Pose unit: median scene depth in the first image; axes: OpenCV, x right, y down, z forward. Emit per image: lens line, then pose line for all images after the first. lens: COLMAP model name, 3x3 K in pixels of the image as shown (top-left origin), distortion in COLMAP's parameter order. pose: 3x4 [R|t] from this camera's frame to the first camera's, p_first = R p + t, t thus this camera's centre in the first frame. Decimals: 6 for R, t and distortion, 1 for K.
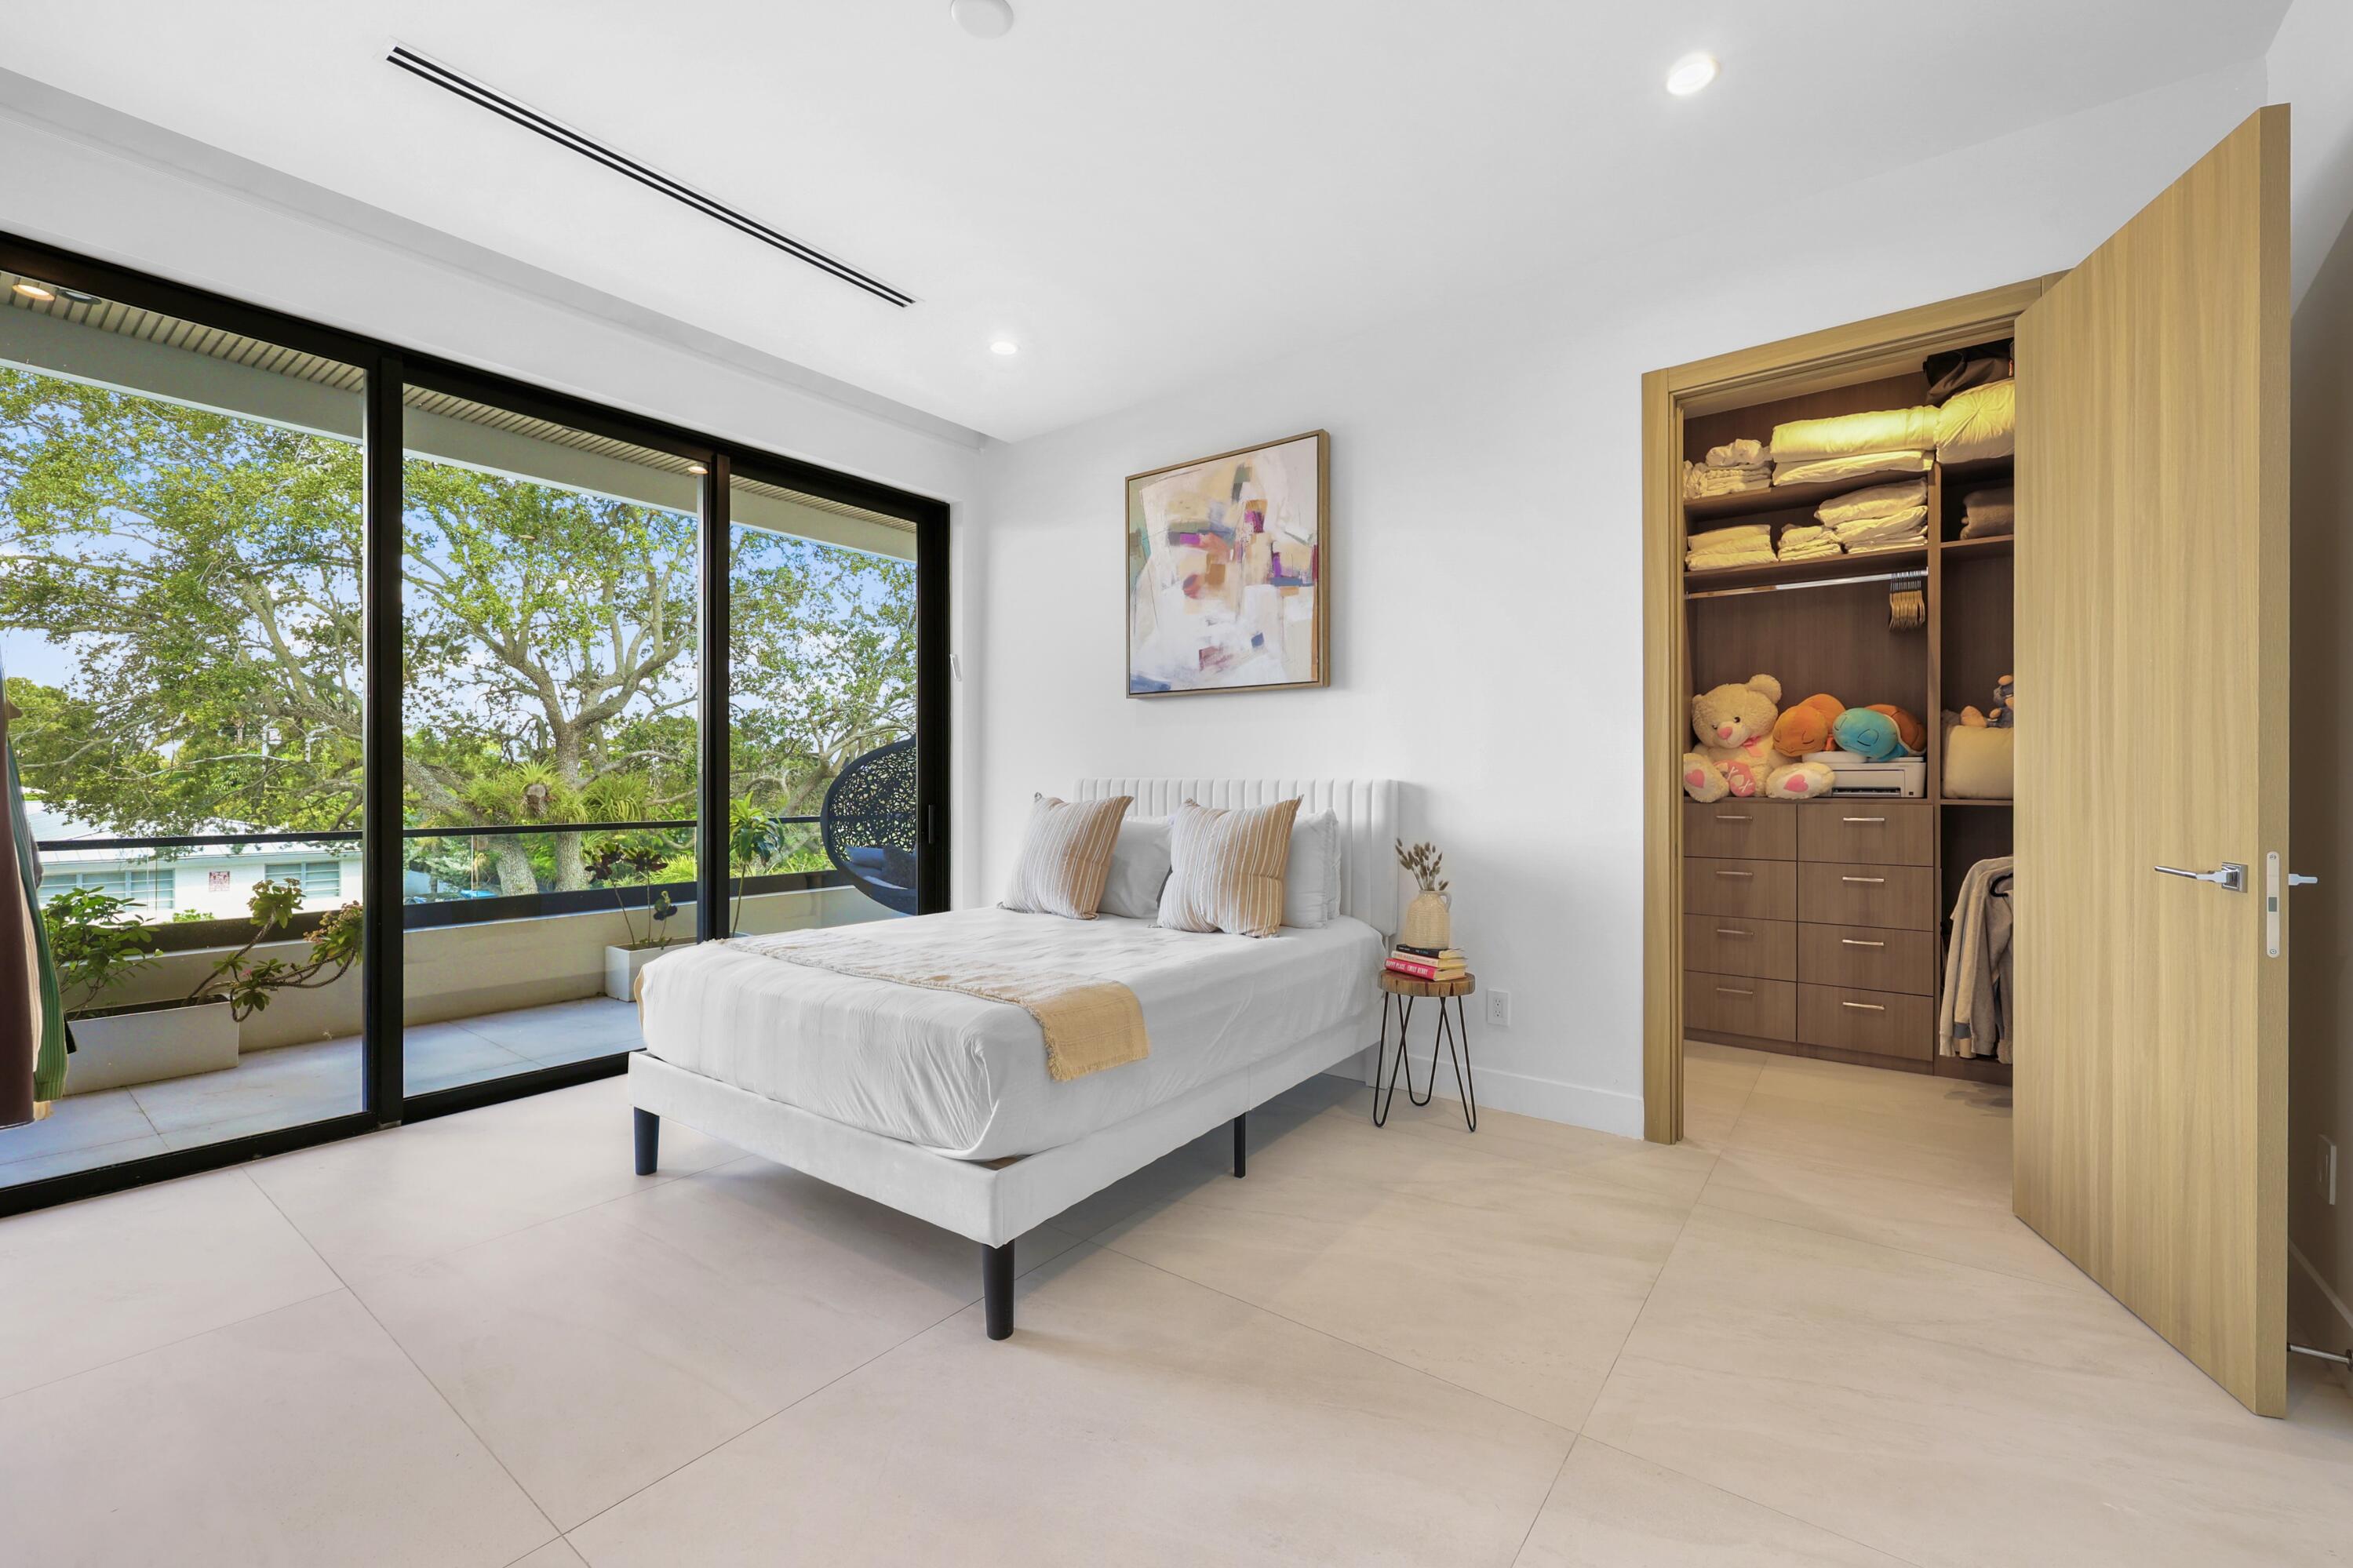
lens RADIAL K [[963.8, 0, 1188.1], [0, 963.8, 783.7], [0, 0, 1]] dist [0.003899, -0.000654]
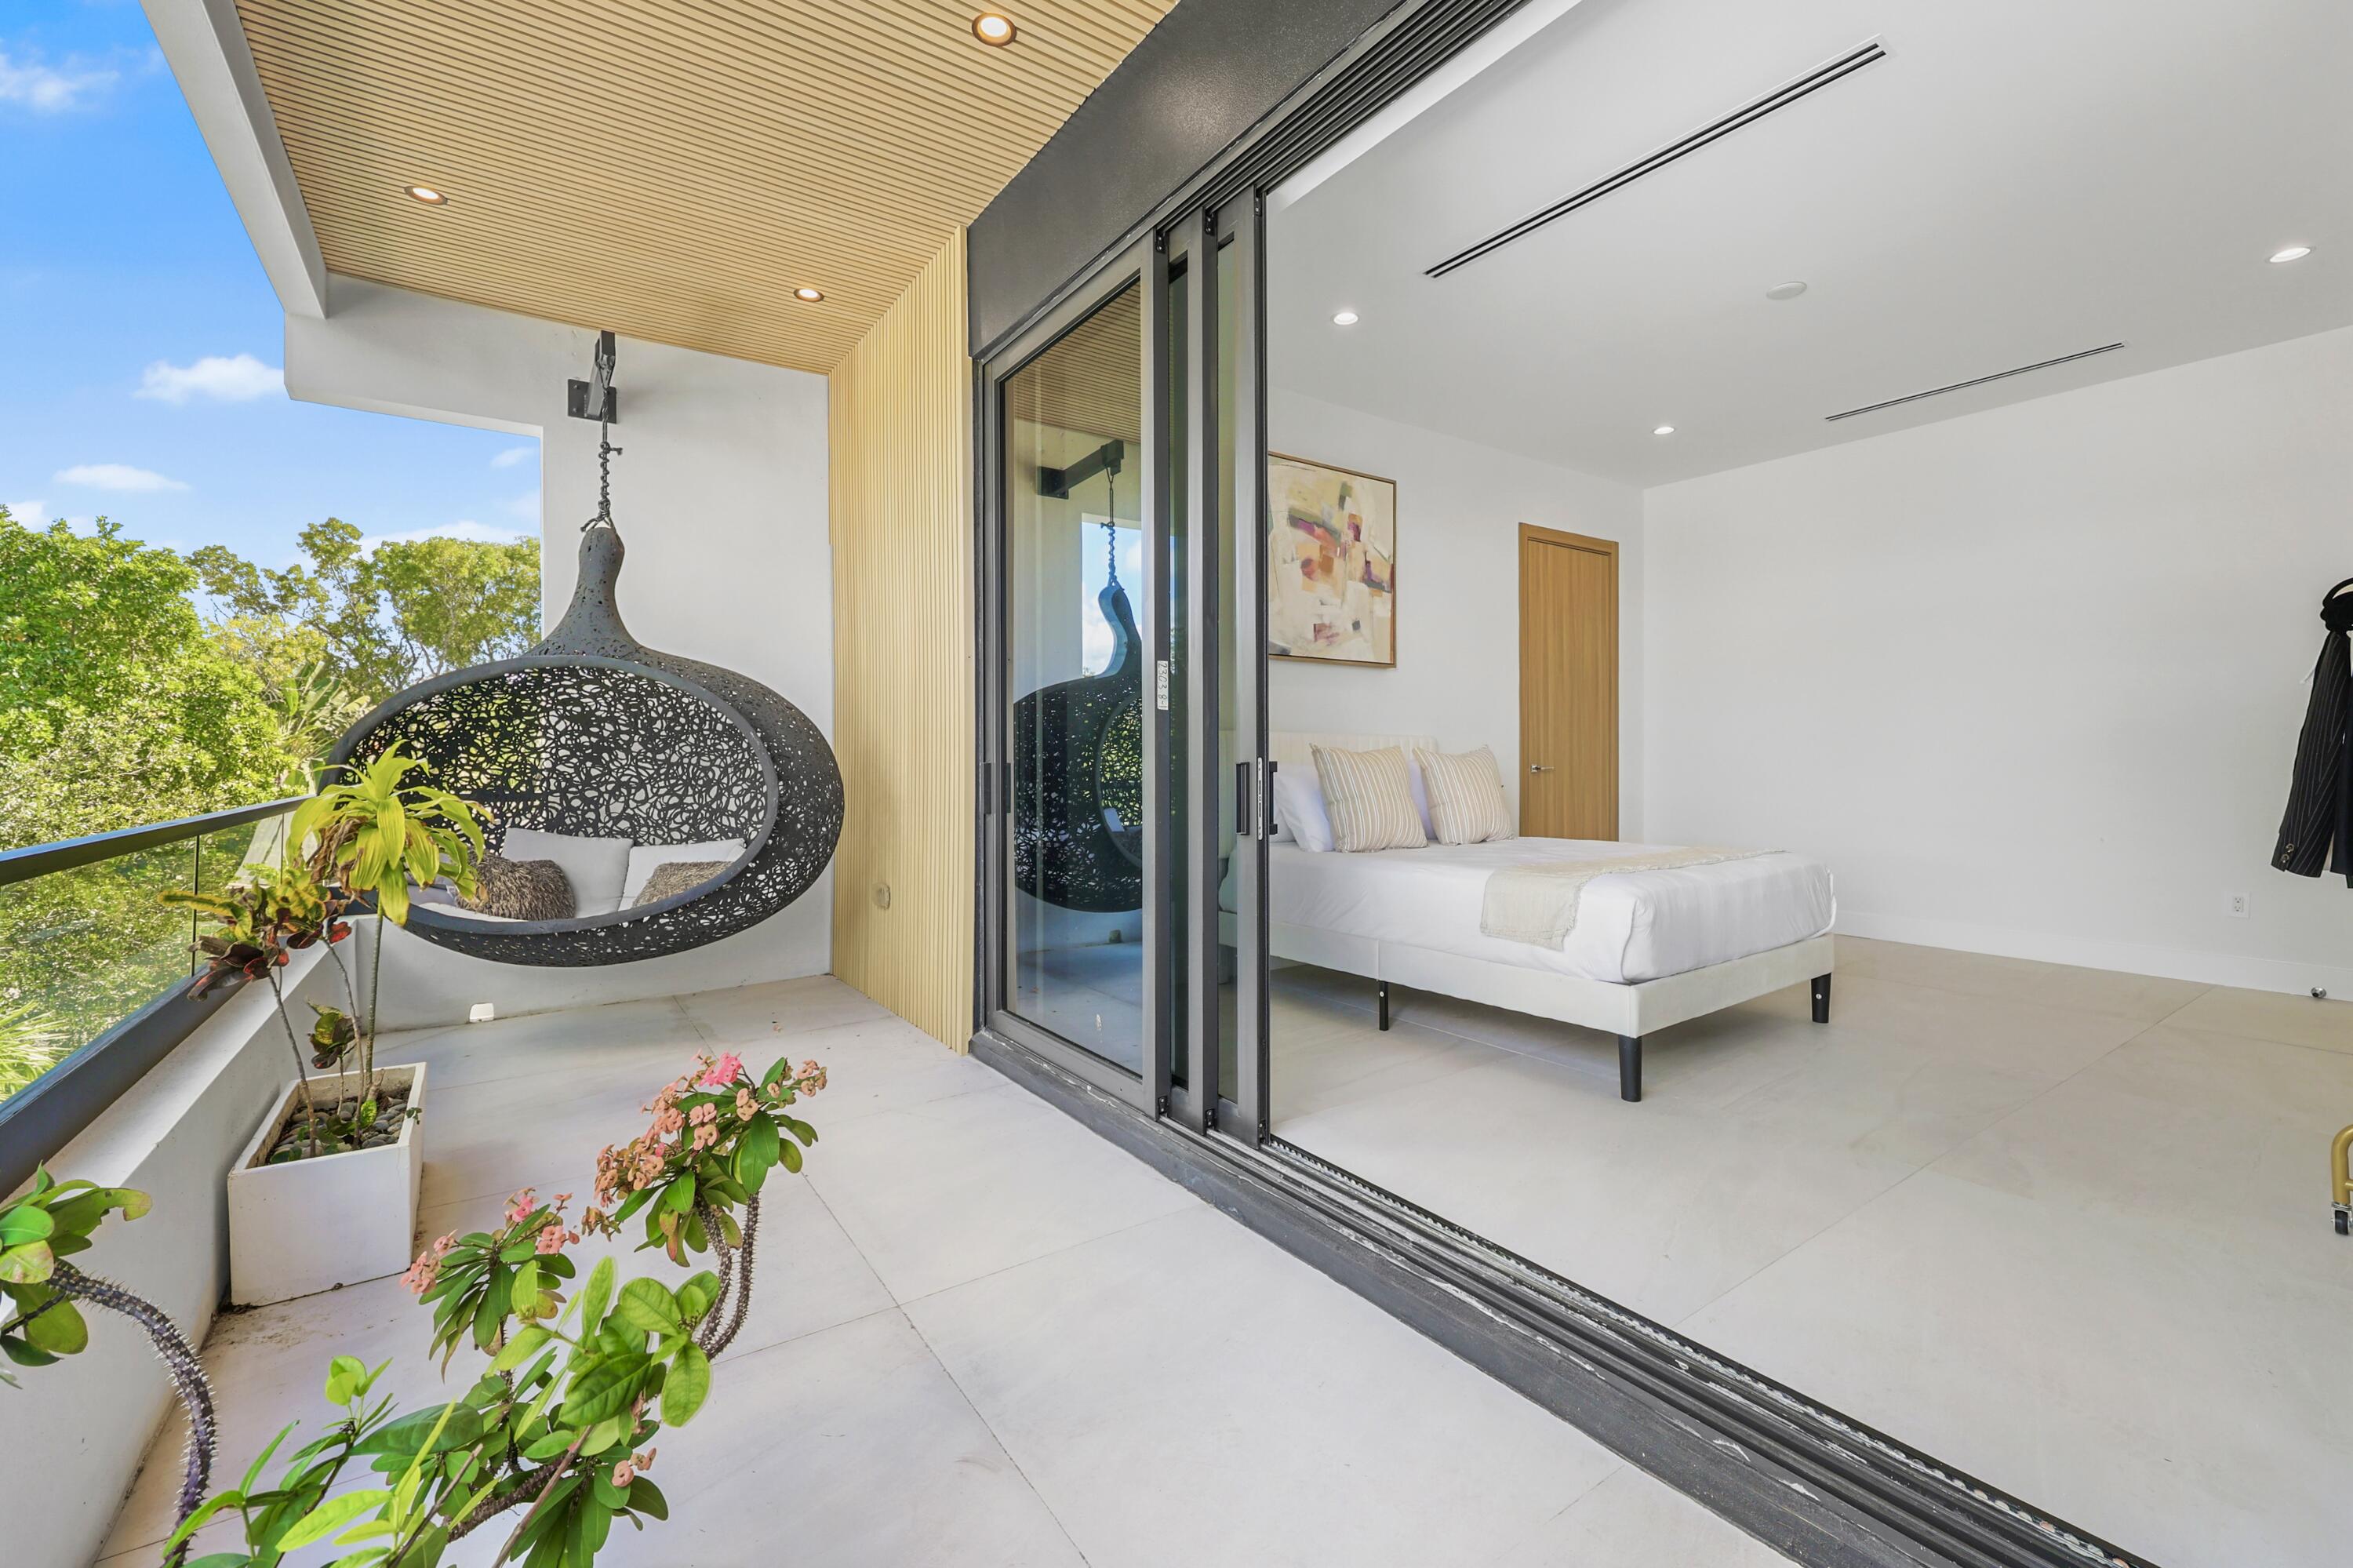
lens RADIAL K [[964.0, 0, 1180.4], [0, 964.0, 769.5], [0, 0, 1]] dist [0.003899, -0.000654]
pose [[0.294492, -0.025172, 0.955322, -1.205499], [0.006841, 0.999683, 0.024232, 0.009894], [-0.955630, -0.000600, 0.294571, 0.833359]]
